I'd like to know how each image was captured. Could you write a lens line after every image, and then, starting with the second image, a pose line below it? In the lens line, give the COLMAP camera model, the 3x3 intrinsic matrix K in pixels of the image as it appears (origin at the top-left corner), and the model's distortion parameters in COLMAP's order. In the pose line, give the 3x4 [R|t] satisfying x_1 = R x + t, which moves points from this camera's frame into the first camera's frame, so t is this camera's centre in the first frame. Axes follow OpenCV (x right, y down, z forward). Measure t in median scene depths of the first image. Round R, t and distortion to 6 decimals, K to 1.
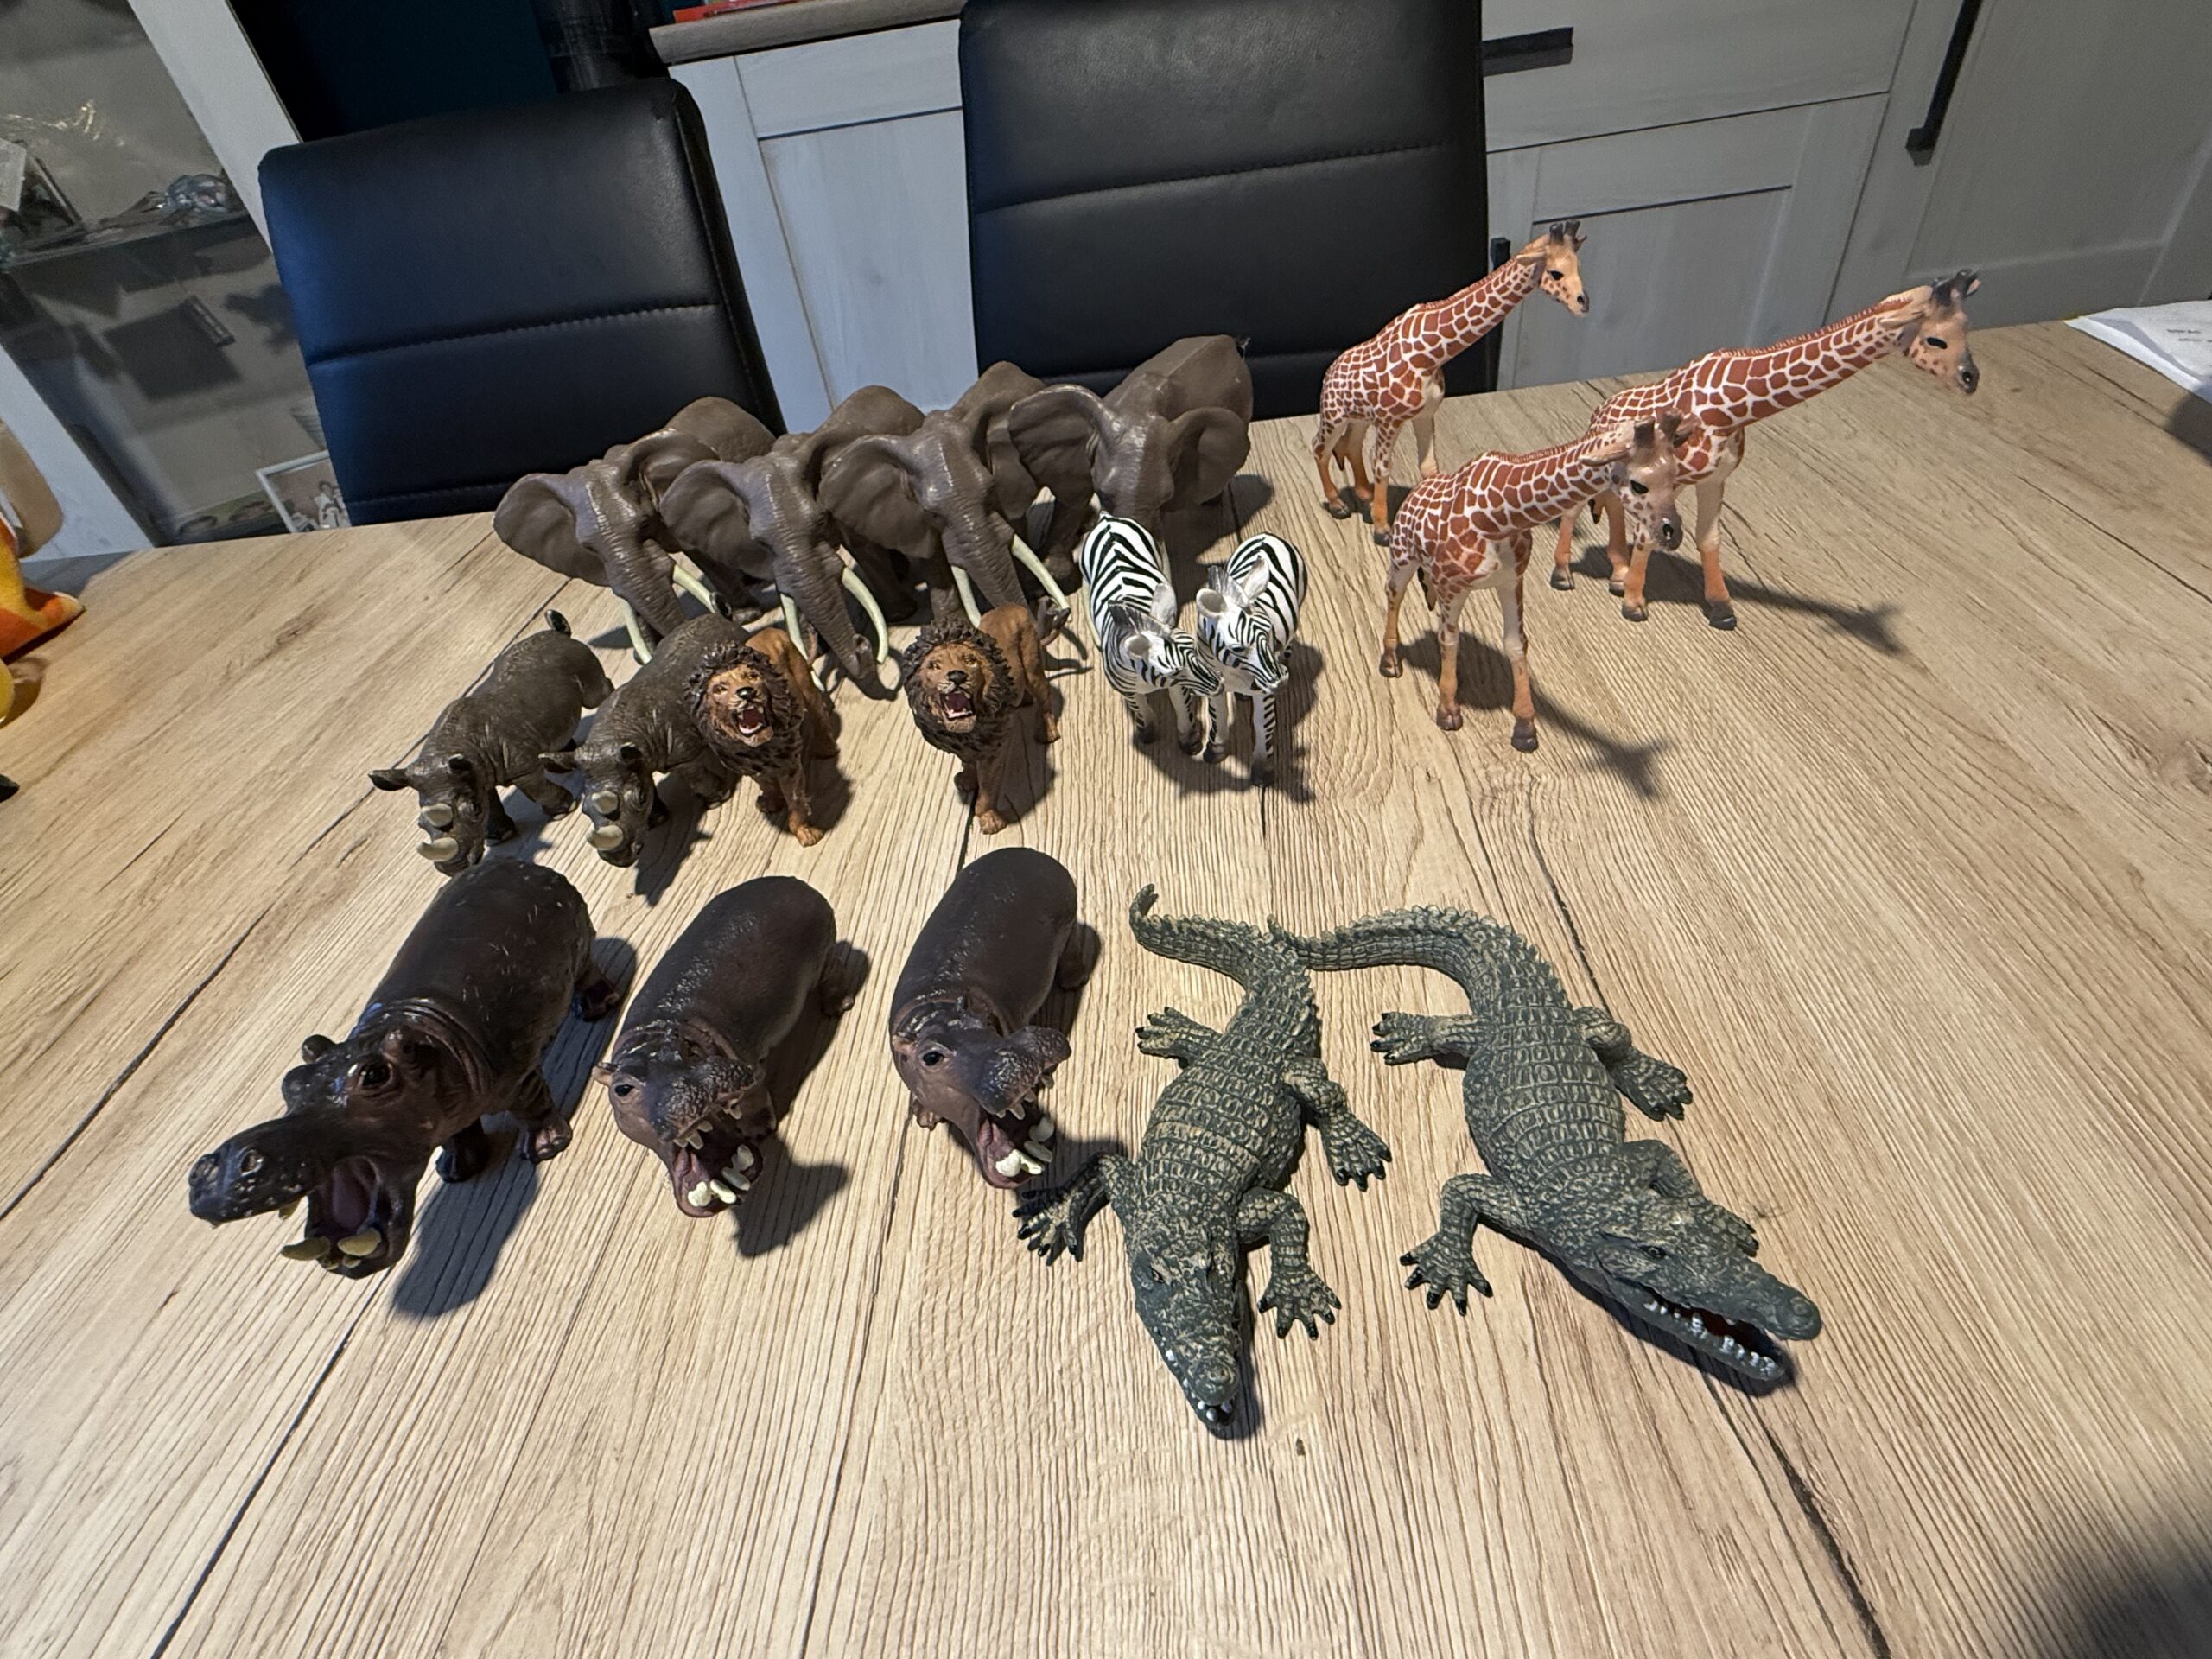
lens RADIAL K [[984.9, 0, 1106.0], [0, 984.9, 829.5], [0, 0, 1]] dist [0.001264, 0.000217]
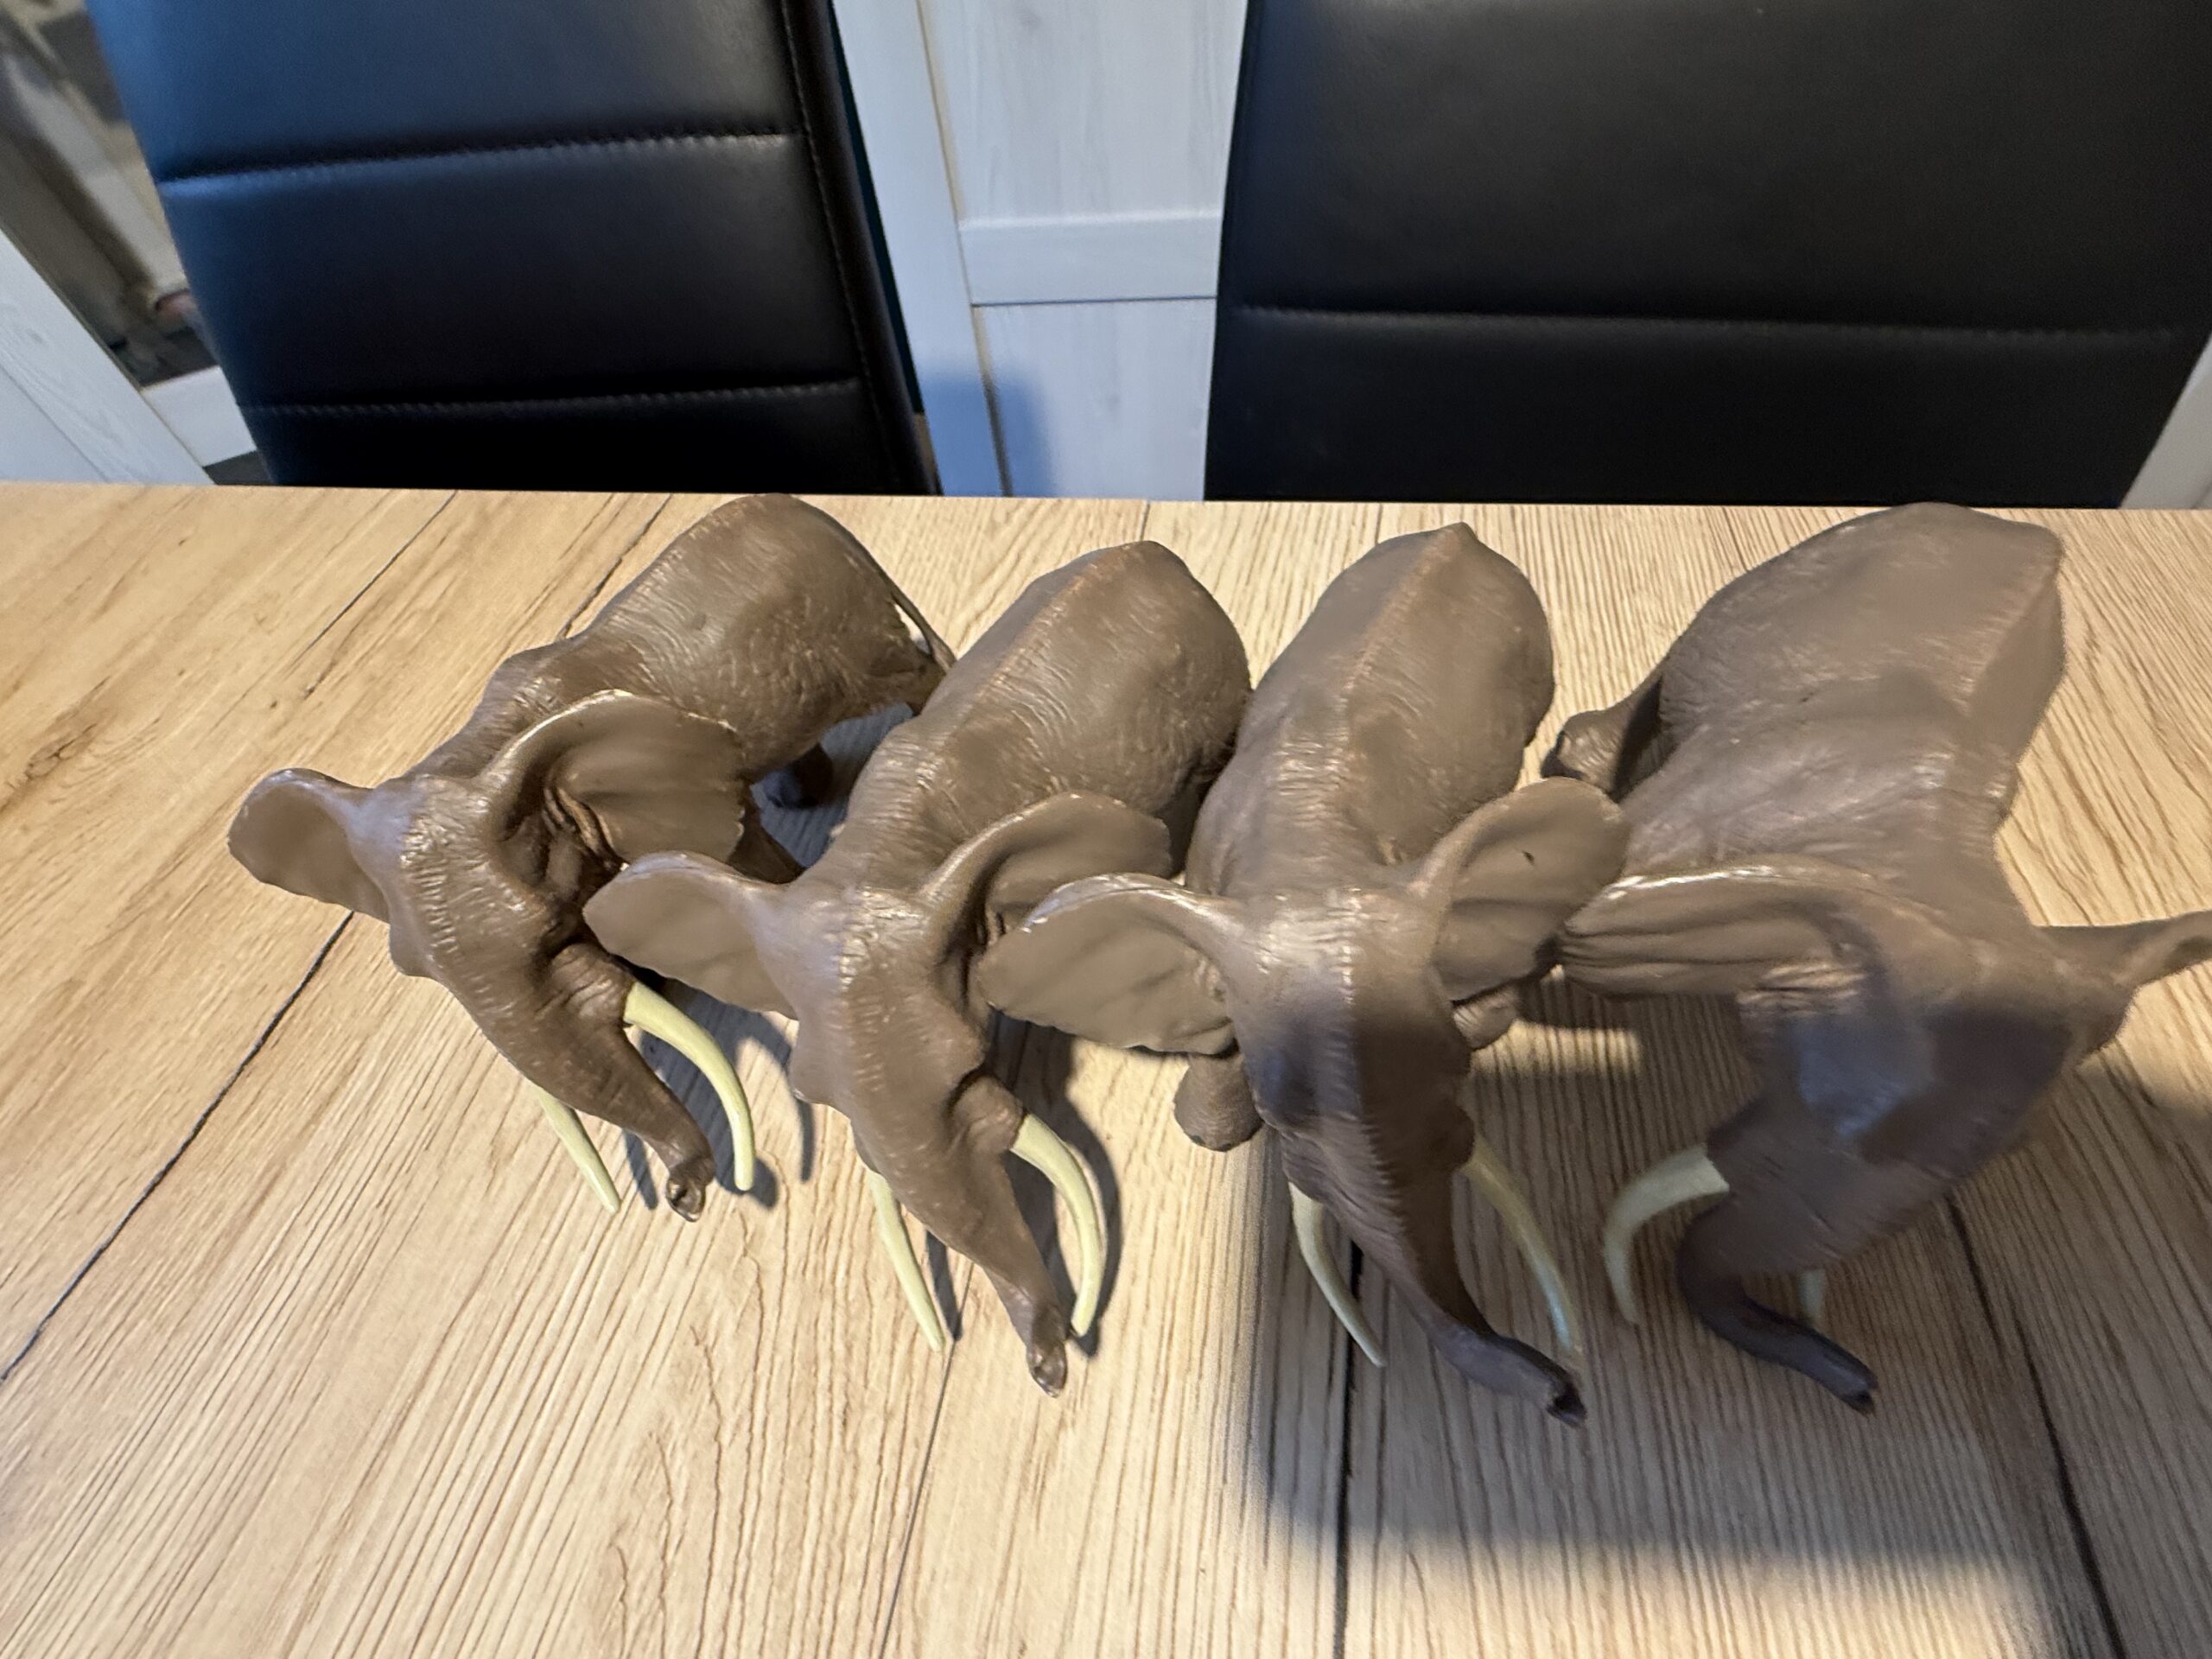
lens RADIAL K [[1013.5, 0, 1106.0], [0, 1013.5, 829.5], [0, 0, 1]] dist [-0.001743, -0.000502]
pose [[0.990753, 0.121506, -0.060377, -0.128526], [-0.107707, 0.974946, 0.194626, -0.274508], [0.082513, -0.186323, 0.979018, 0.363354]]
